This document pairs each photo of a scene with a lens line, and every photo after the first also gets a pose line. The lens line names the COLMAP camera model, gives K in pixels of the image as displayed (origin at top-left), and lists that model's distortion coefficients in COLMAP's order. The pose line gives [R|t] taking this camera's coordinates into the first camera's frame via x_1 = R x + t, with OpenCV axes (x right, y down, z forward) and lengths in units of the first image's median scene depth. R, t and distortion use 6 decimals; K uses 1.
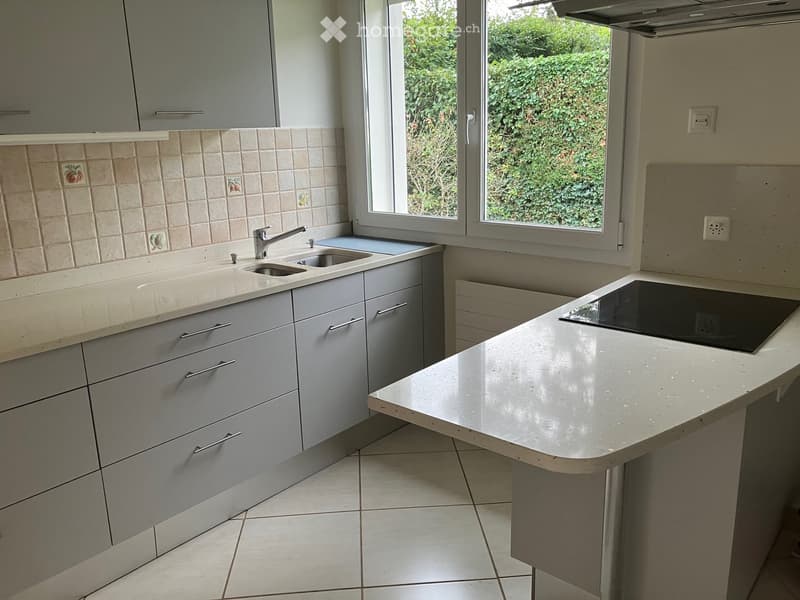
lens RADIAL K [[651.6, 0, 400.0], [0, 651.6, 300.0], [0, 0, 1]] dist [0.049560, -0.065410]
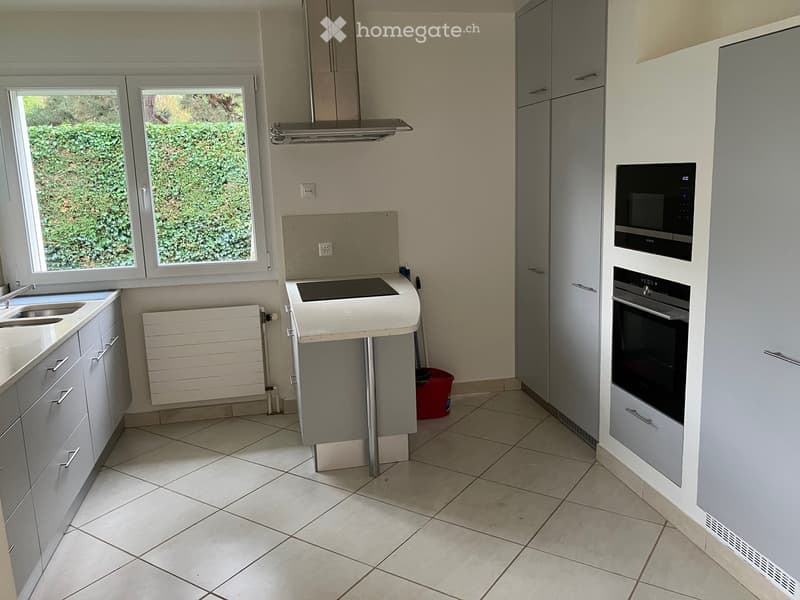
lens RADIAL K [[651.6, 0, 400.0], [0, 651.6, 300.0], [0, 0, 1]] dist [0.049560, -0.065410]
pose [[0.604656, -0.141324, 0.783848, -0.656840], [0.216527, 0.976235, 0.008983, 0.043435], [-0.766490, 0.164293, 0.620887, -0.193112]]
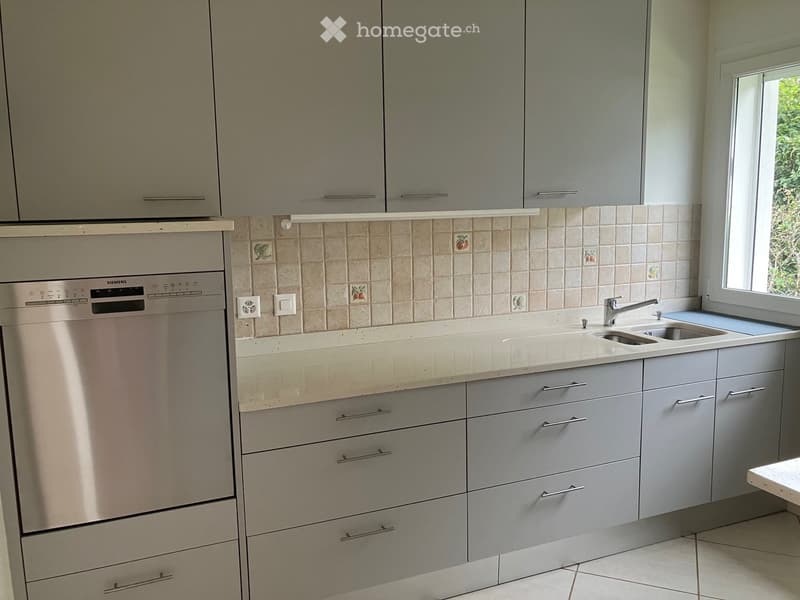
lens RADIAL K [[651.6, 0, 400.0], [0, 651.6, 300.0], [0, 0, 1]] dist [0.049560, -0.065410]
pose [[0.892372, 0.077830, -0.444538, -0.050362], [-0.120590, 0.990323, -0.068687, 0.008750], [0.434890, 0.114901, 0.893123, -0.099101]]
